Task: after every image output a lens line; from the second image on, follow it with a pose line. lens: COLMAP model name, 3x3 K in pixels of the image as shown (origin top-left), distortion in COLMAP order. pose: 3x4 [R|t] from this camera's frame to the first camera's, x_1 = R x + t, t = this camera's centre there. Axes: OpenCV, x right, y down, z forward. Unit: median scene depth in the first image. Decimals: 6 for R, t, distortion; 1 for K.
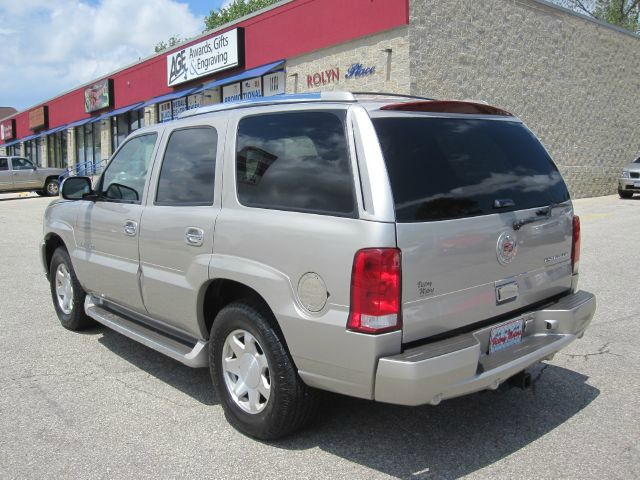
lens RADIAL K [[624.1, 0, 313.9], [0, 624.1, 238.5], [0, 0, 1]] dist [-0.062930, 0.021582]
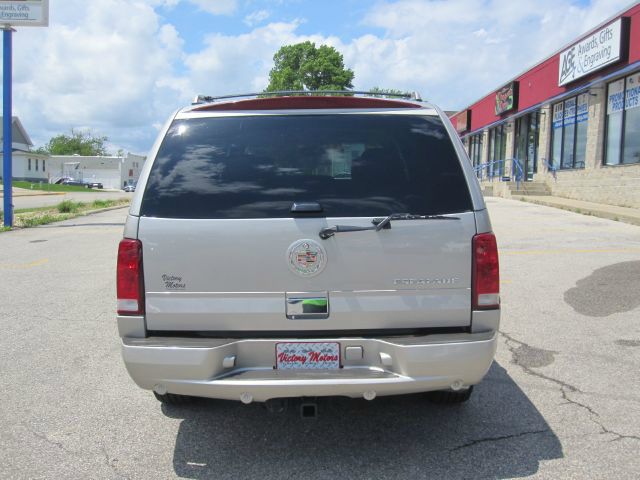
lens RADIAL K [[623.4, 0, 322.6], [0, 623.4, 240.2], [0, 0, 1]] dist [-0.075712, 0.025919]
pose [[0.758823, 0.094476, -0.644409, 0.139198], [-0.094777, 0.994909, 0.034258, -0.006607], [0.644364, 0.035080, 0.763914, 0.050320]]
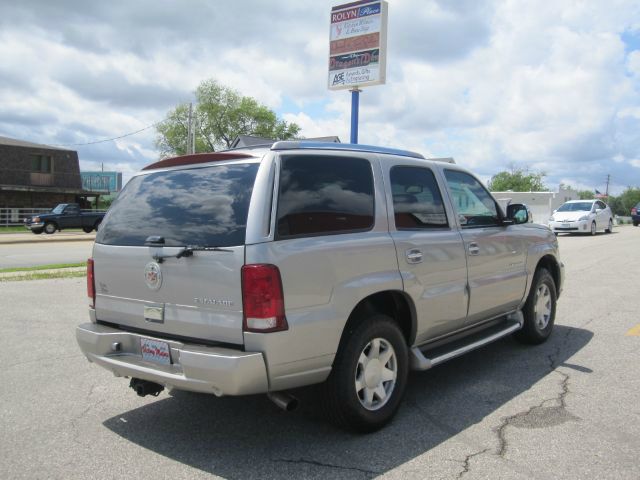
lens RADIAL K [[623.4, 0, 322.6], [0, 623.4, 240.2], [0, 0, 1]] dist [-0.075712, 0.025919]
pose [[0.159325, 0.067742, -0.984899, 0.237462], [-0.105813, 0.993068, 0.051187, -0.023266], [0.981539, 0.096060, 0.165388, 0.171821]]
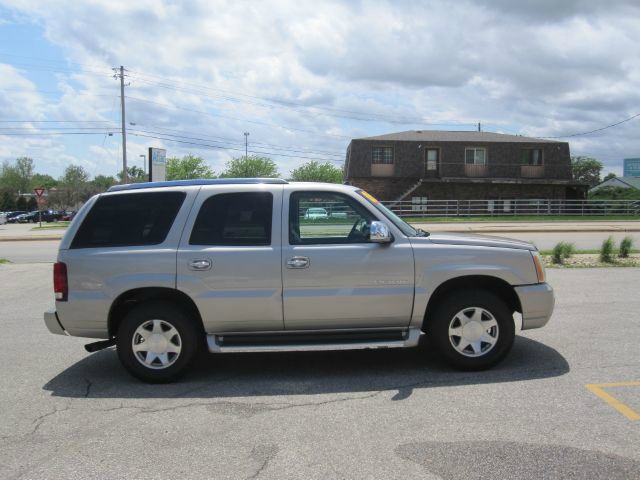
lens RADIAL K [[624.1, 0, 313.9], [0, 624.1, 238.5], [0, 0, 1]] dist [-0.062930, 0.021582]
pose [[-0.669481, 0.074872, -0.739047, 0.206985], [-0.049353, 0.988226, 0.144824, -0.064551], [0.741188, 0.133431, -0.657903, 0.454962]]
